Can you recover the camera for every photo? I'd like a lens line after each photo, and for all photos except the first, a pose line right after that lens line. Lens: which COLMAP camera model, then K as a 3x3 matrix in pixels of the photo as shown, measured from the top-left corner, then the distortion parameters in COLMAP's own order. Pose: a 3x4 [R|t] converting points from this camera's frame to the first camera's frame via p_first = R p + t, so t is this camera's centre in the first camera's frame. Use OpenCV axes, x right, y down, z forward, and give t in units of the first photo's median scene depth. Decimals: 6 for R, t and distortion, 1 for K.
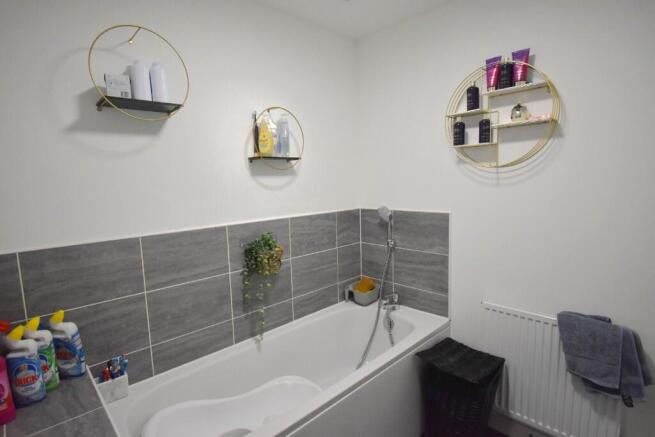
lens RADIAL K [[339.0, 0, 328.4], [0, 339.0, 217.2], [0, 0, 1]] dist [-0.000969, -0.001253]
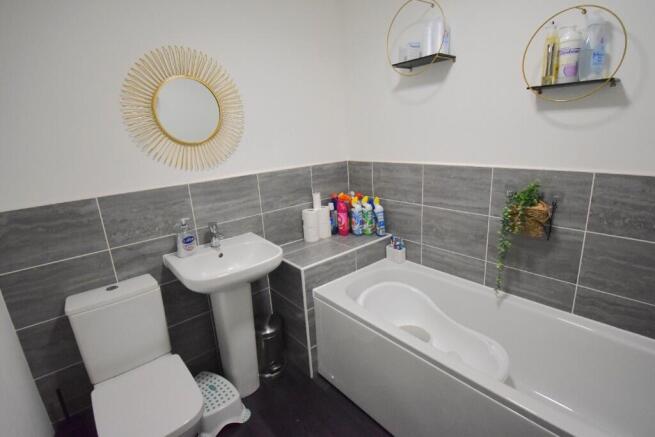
lens RADIAL K [[318.5, 0, 328.4], [0, 318.5, 219.9], [0, 0, 1]] dist [-0.027986, -0.000580]
pose [[-0.077970, 0.303315, -0.949695, 0.638686], [-0.046126, 0.950478, 0.307351, -0.088127], [0.995888, 0.067769, -0.060118, 0.607569]]
